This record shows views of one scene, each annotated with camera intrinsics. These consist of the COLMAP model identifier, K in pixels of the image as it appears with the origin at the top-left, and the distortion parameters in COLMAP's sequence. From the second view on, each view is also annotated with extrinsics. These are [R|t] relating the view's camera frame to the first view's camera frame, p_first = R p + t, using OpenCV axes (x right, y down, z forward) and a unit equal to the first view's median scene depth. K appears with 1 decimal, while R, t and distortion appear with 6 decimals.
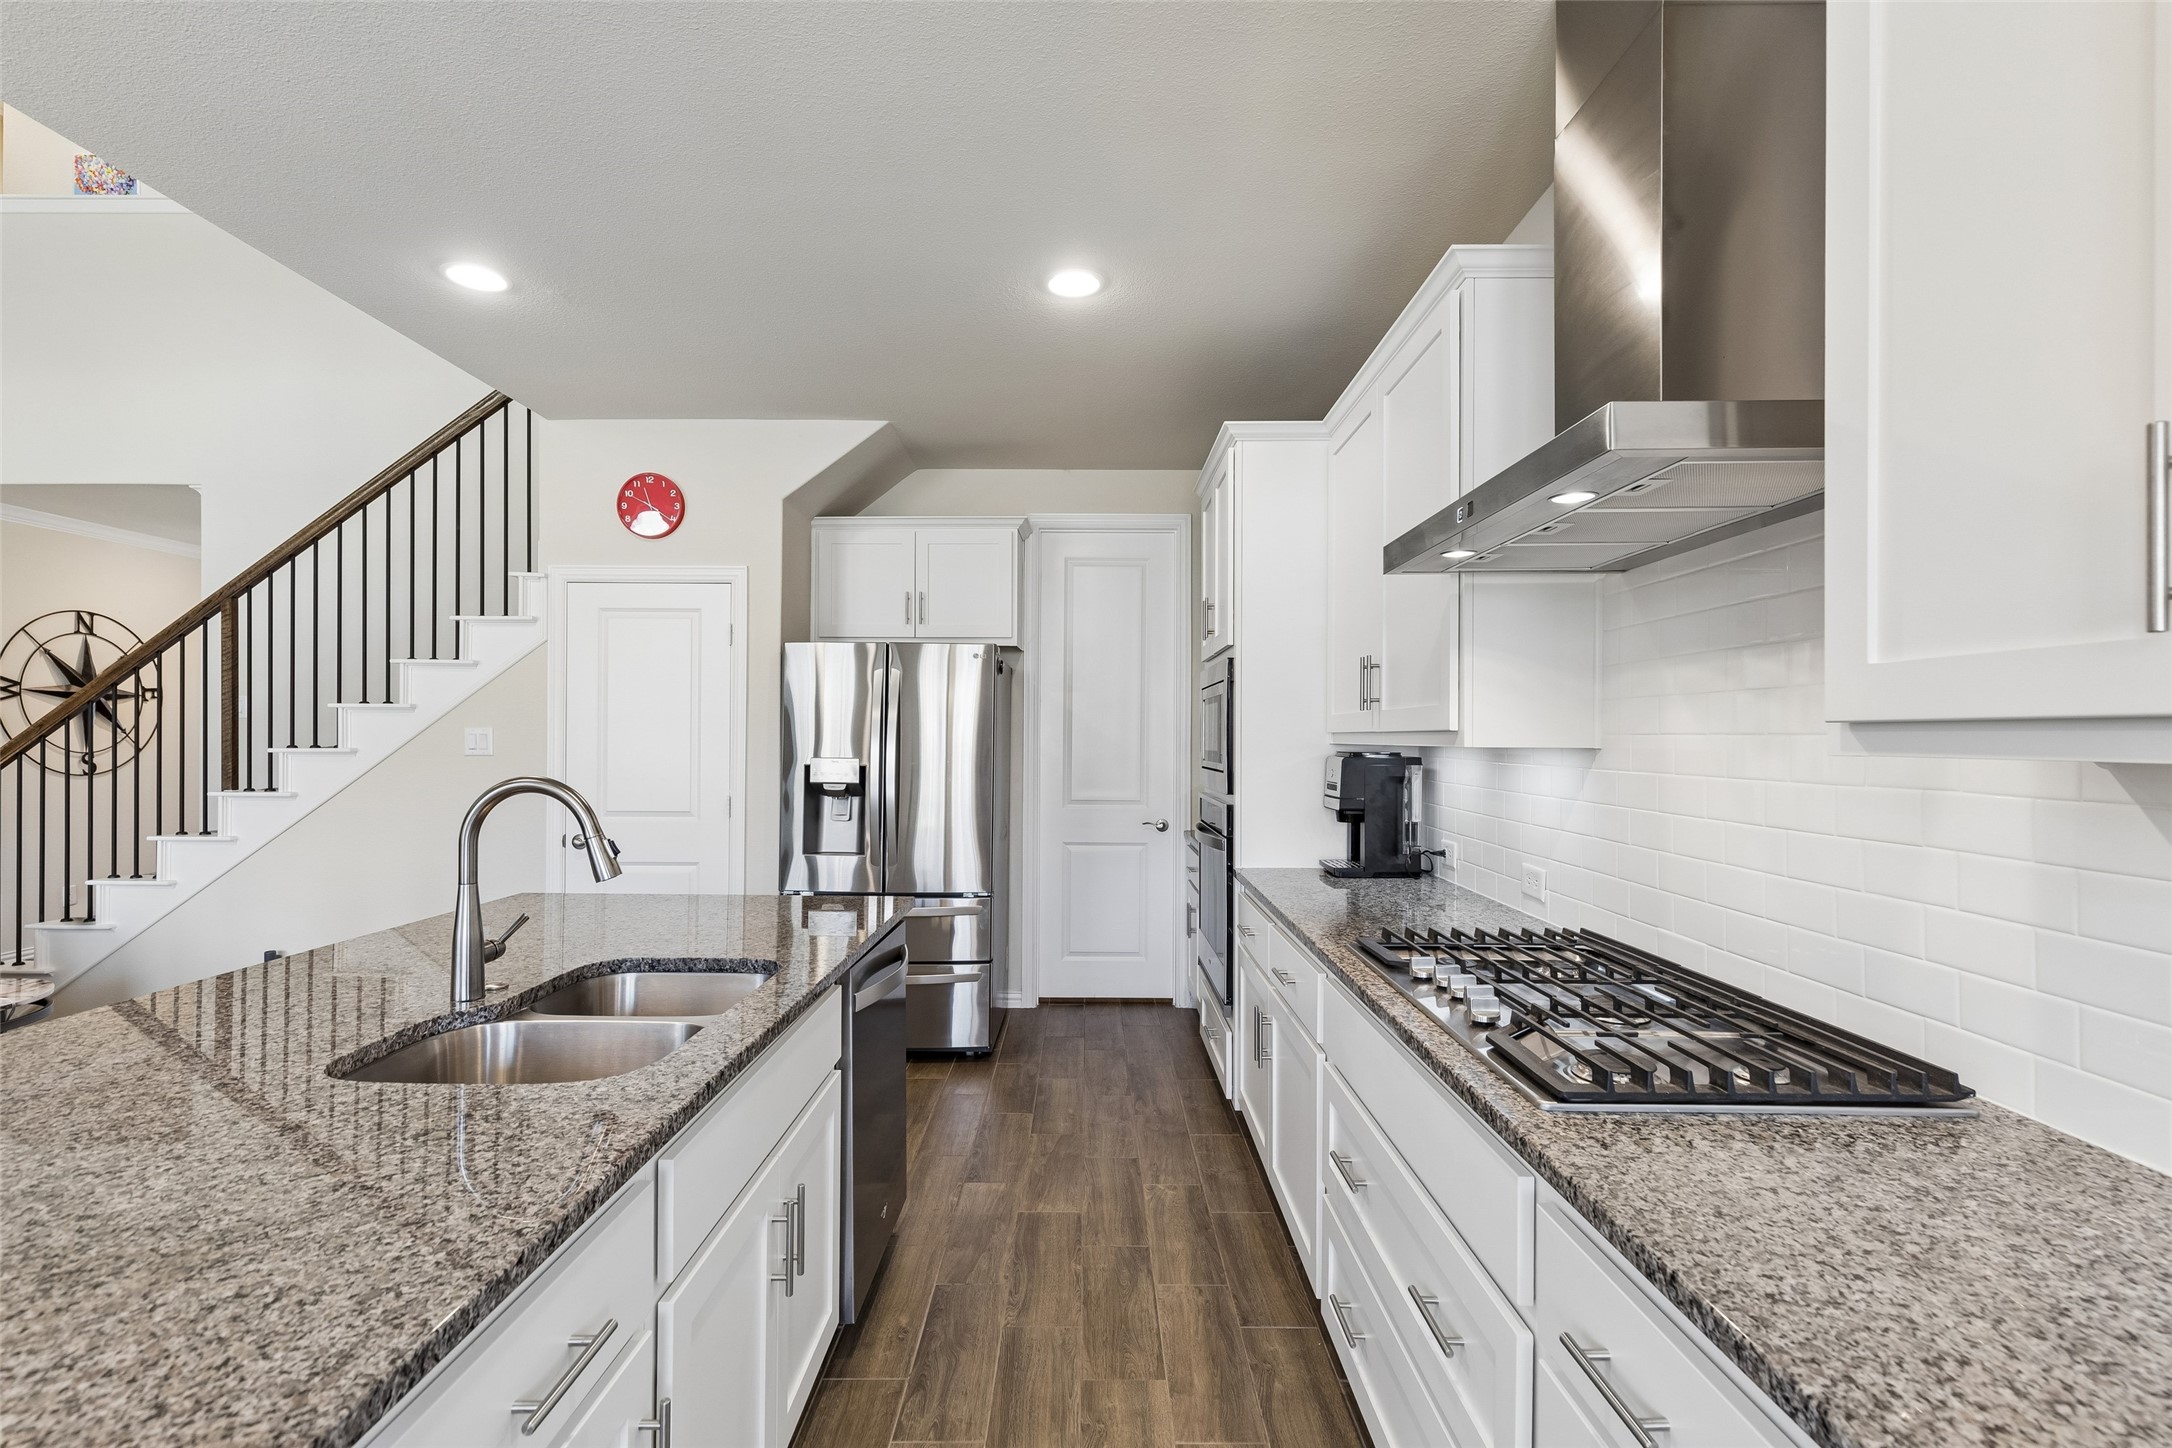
lens RADIAL K [[963.2, 0, 1084.8], [0, 963.2, 732.8], [0, 0, 1]] dist [-0.001390, -0.000843]
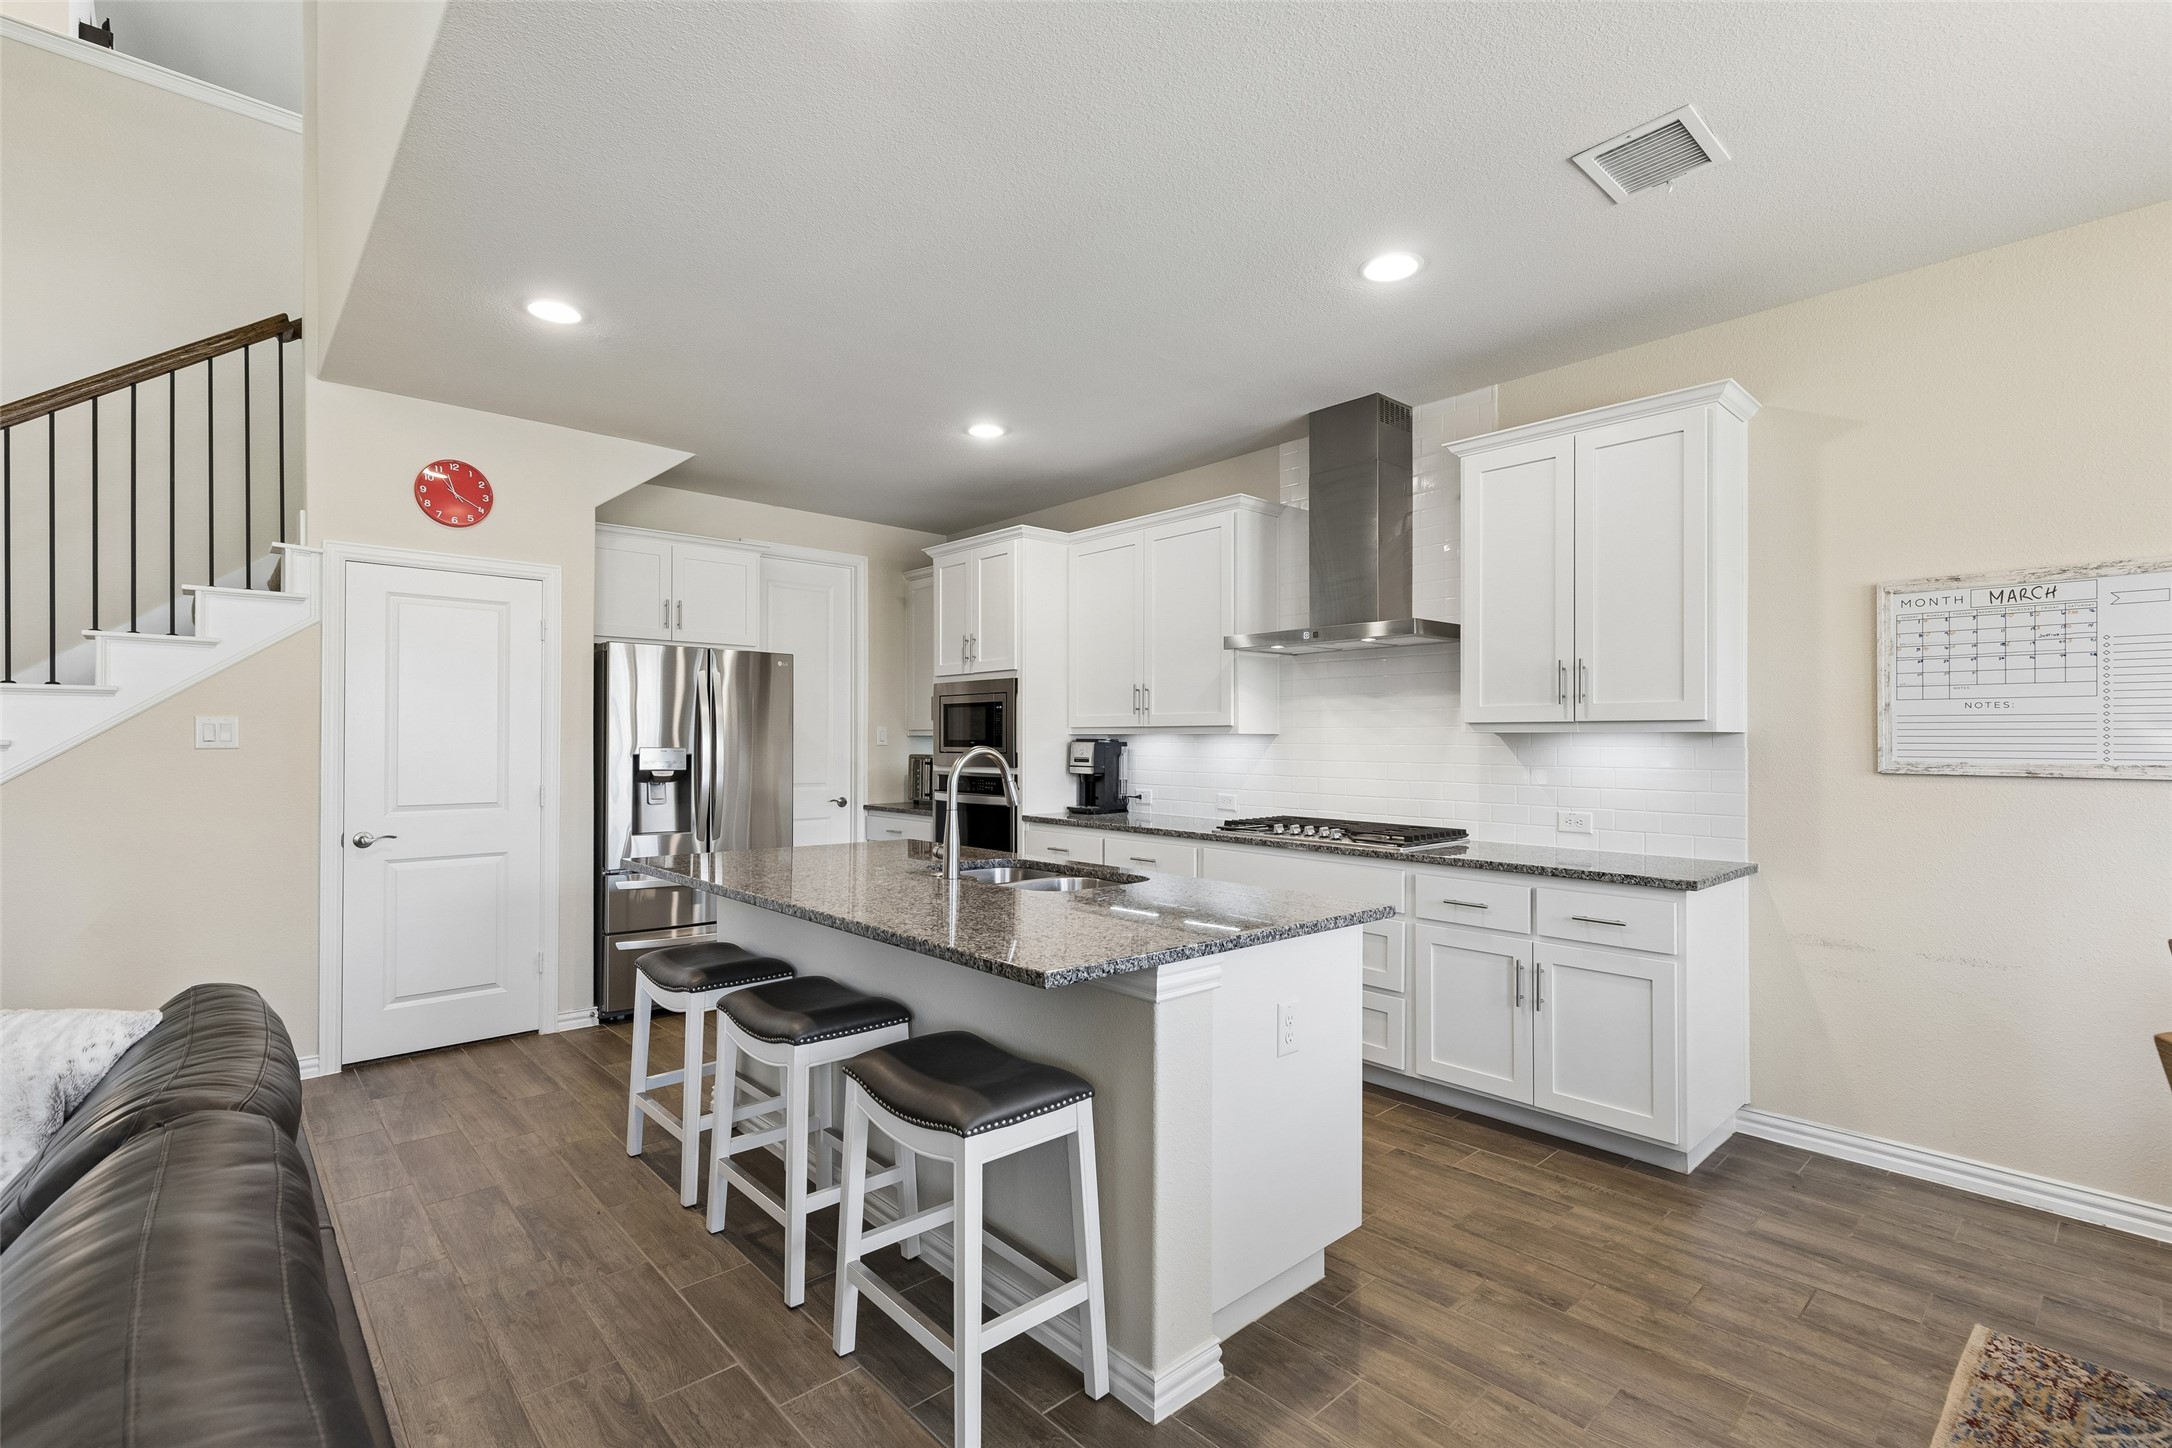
lens RADIAL K [[963.2, 0, 1101.5], [0, 963.2, 736.4], [0, 0, 1]] dist [-0.001390, -0.000843]
pose [[0.733834, 0.002773, 0.679323, -0.633928], [0.001176, 0.999985, -0.005352, 0.018473], [-0.679328, 0.004727, 0.733820, -0.170657]]
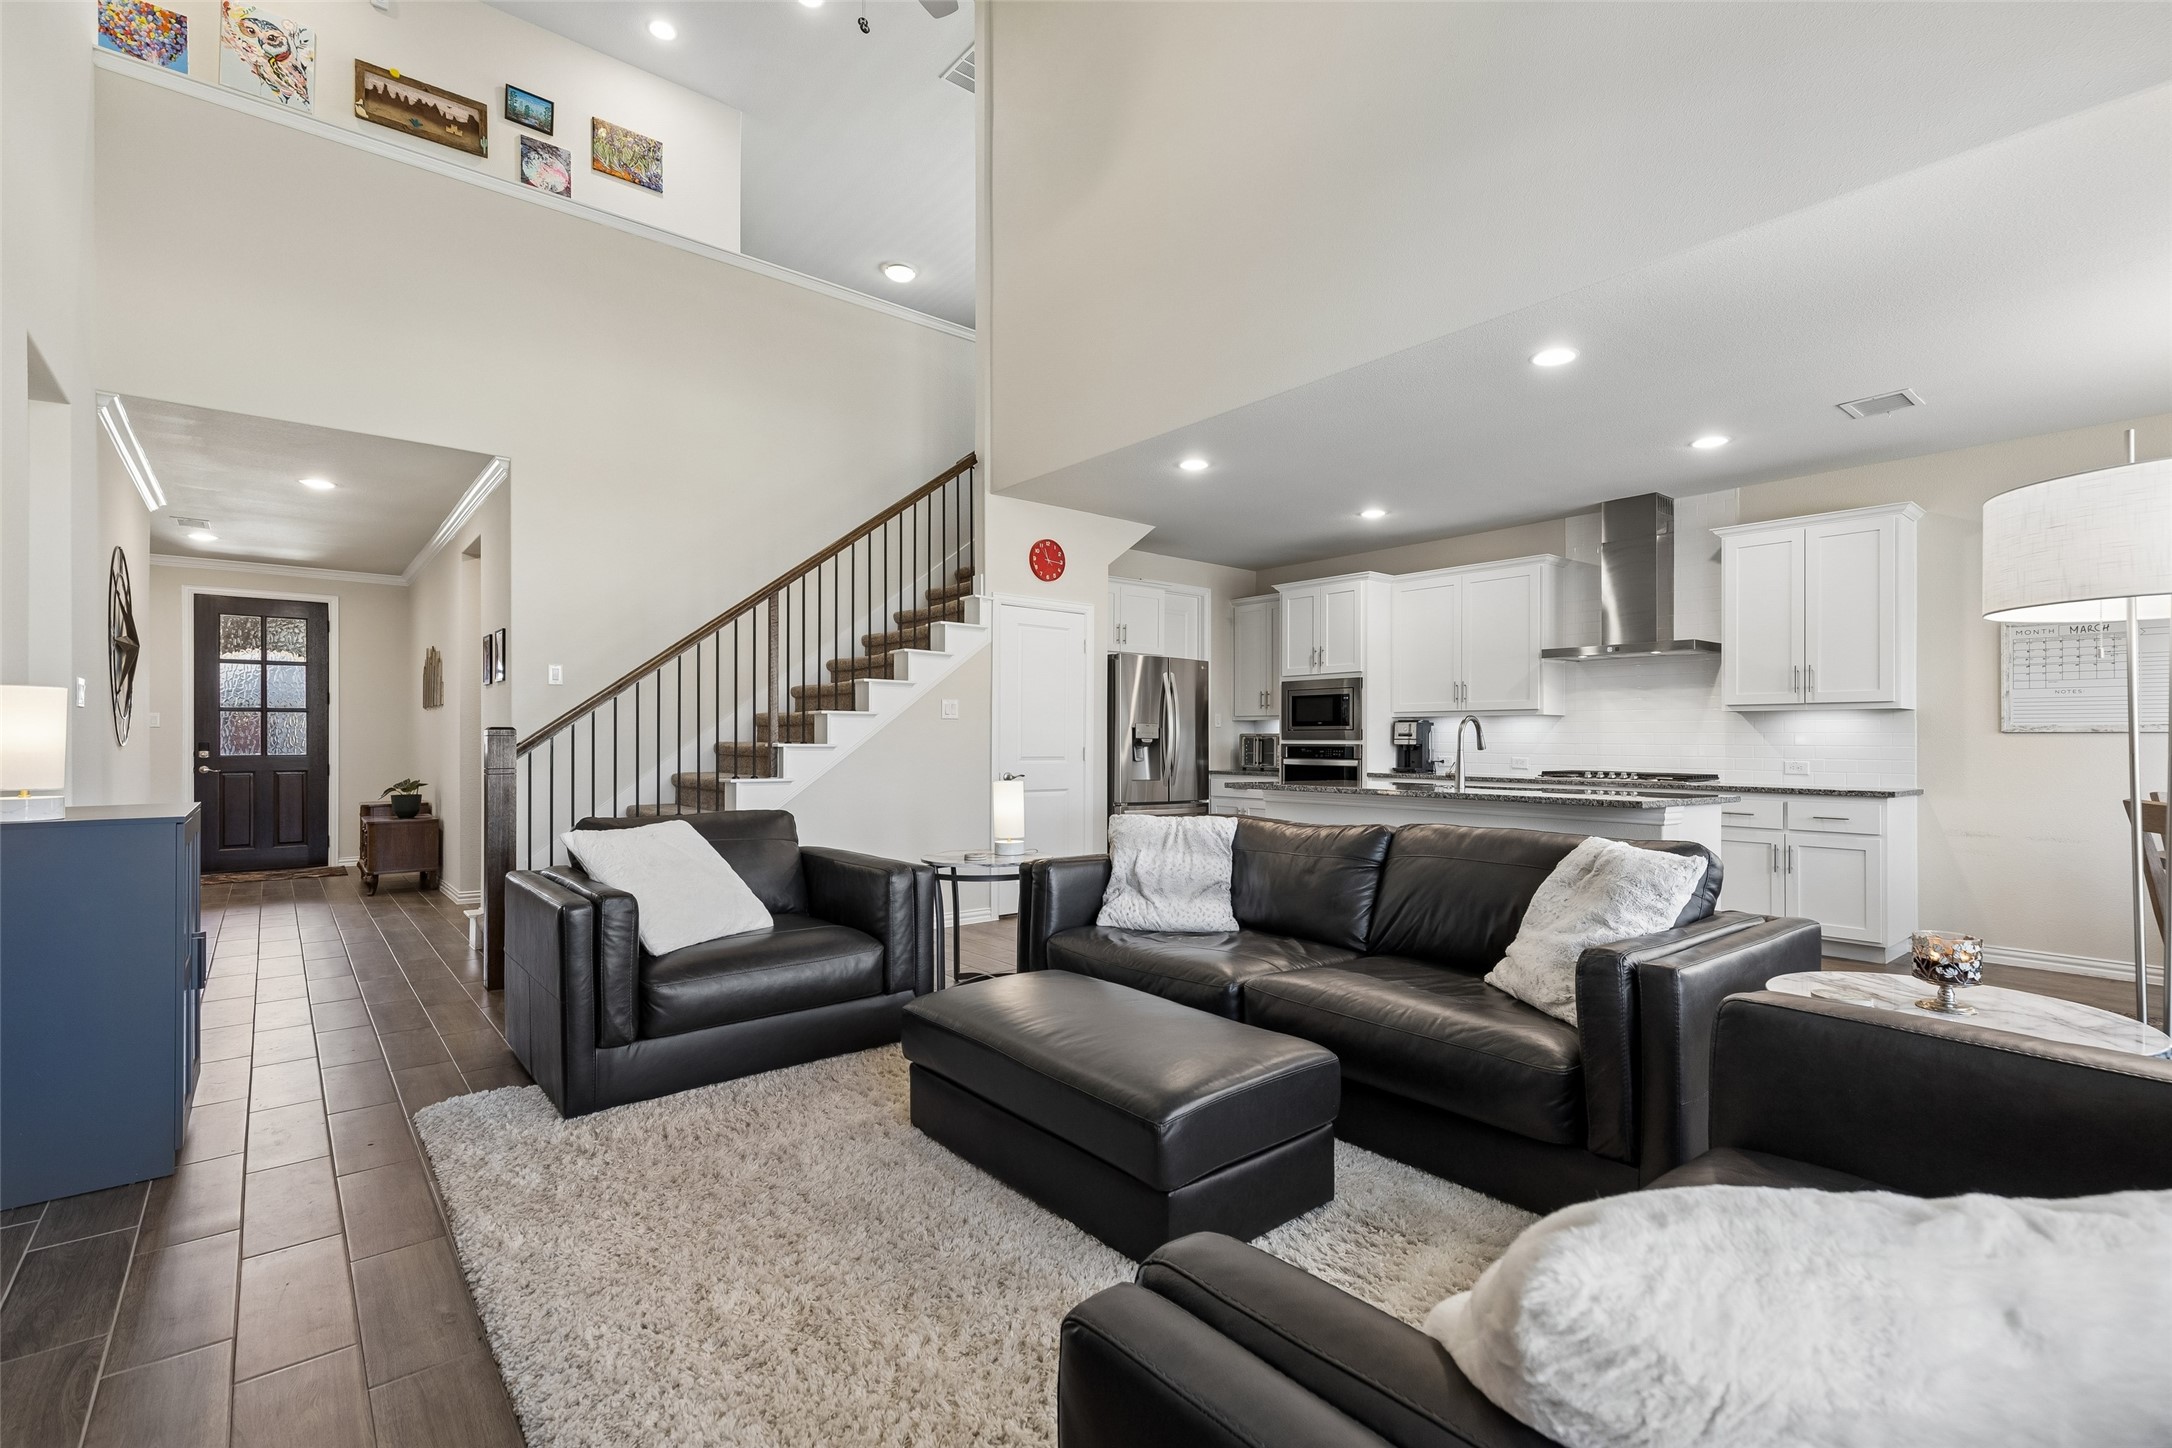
lens RADIAL K [[963.2, 0, 1094.0], [0, 963.2, 733.1], [0, 0, 1]] dist [-0.001390, -0.000843]
pose [[0.768270, 0.008546, 0.640069, -1.385187], [-0.002058, 0.999939, -0.010881, 0.059611], [-0.640123, 0.007043, 0.768240, -0.237365]]
